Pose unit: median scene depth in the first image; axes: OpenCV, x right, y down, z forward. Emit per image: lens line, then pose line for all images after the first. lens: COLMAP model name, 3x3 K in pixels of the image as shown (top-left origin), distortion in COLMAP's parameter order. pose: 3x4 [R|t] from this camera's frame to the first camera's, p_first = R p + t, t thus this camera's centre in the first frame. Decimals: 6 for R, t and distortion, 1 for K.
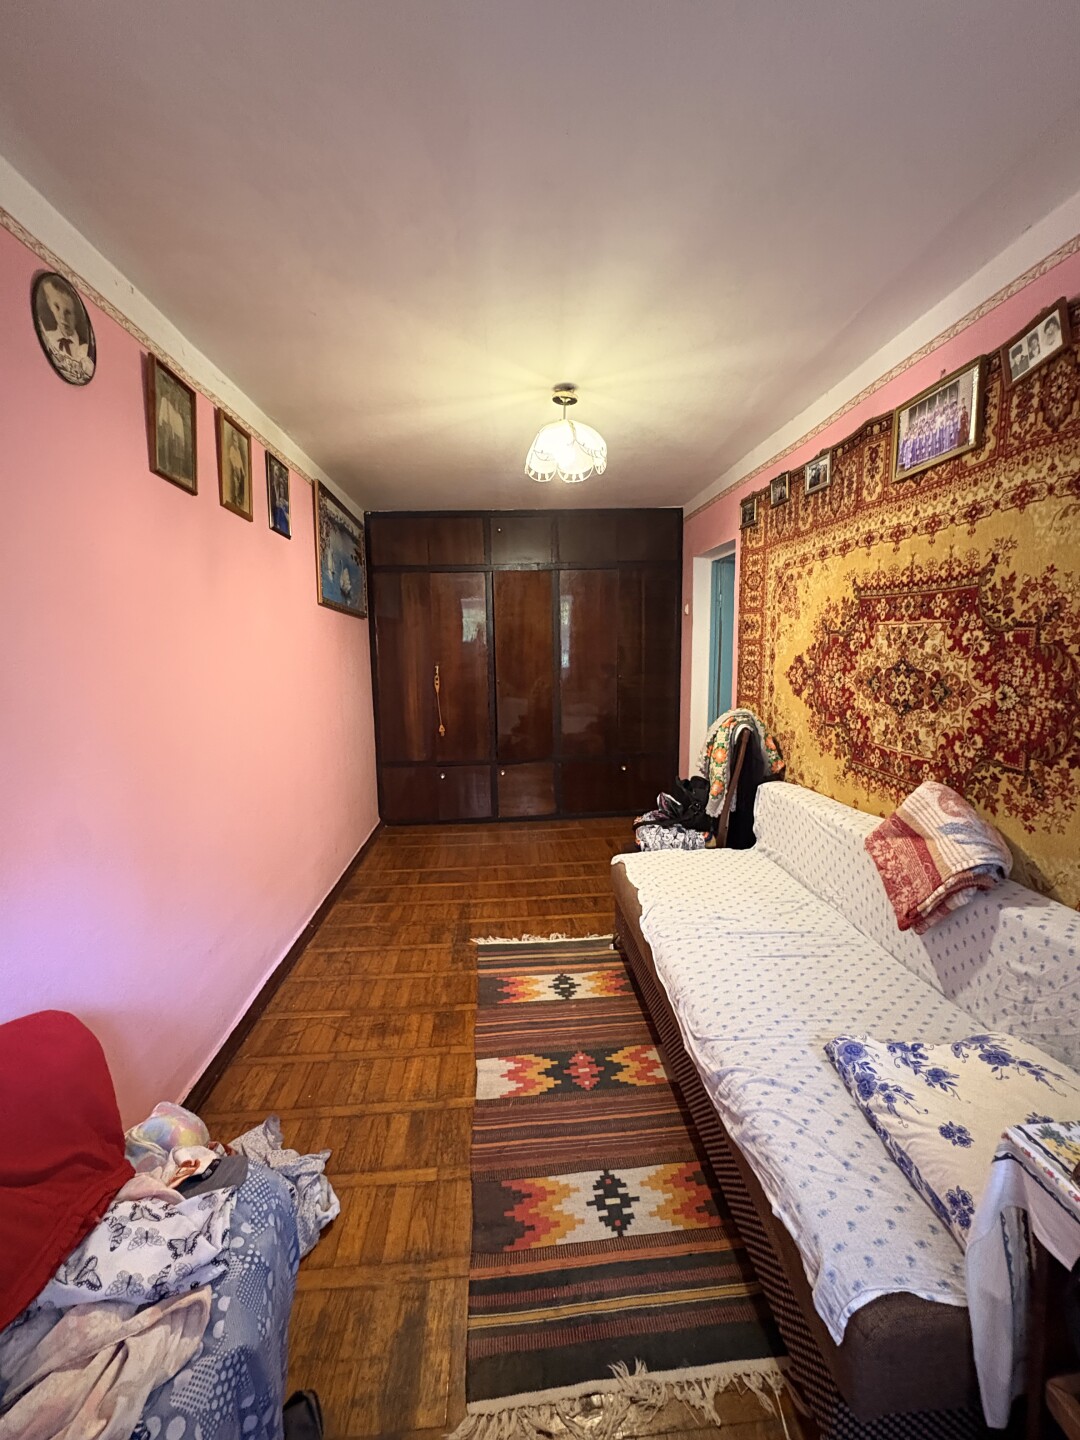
lens RADIAL K [[565.8, 0, 540.0], [0, 565.8, 720.0], [0, 0, 1]] dist [-0.000455, 0.000039]
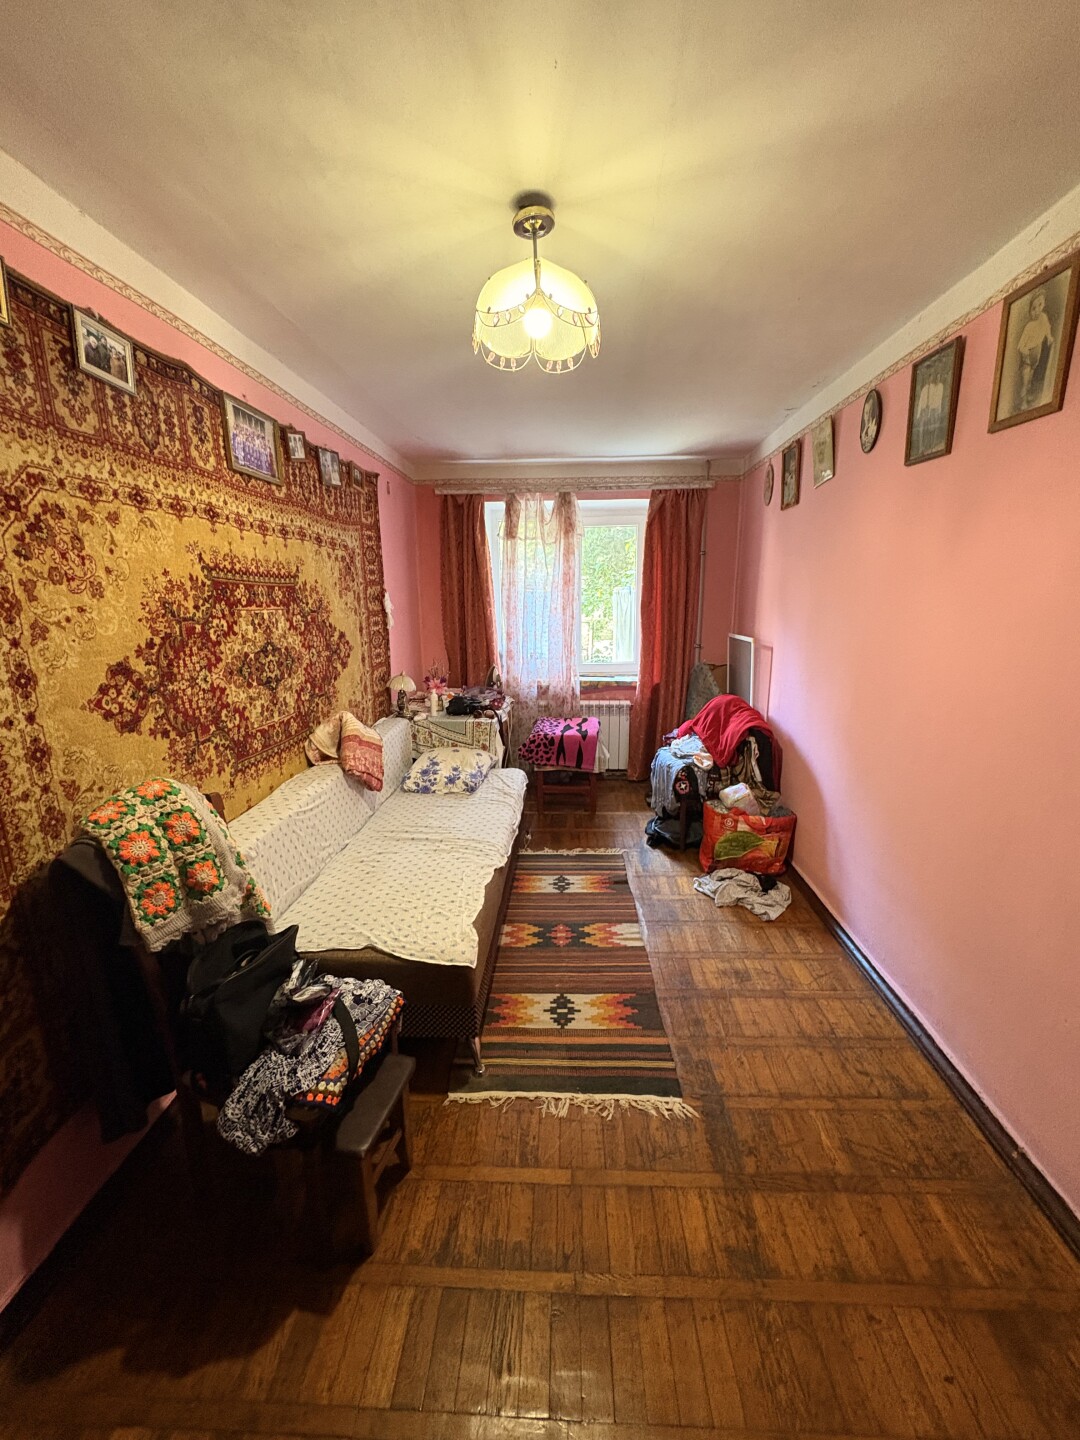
lens RADIAL K [[565.8, 0, 540.0], [0, 565.8, 720.0], [0, 0, 1]] dist [-0.000455, 0.000039]
pose [[-0.991793, 0.002667, 0.127827, -0.039191], [0.046219, 0.939649, 0.339003, -0.275651], [-0.119208, 0.342129, -0.932061, 1.772220]]
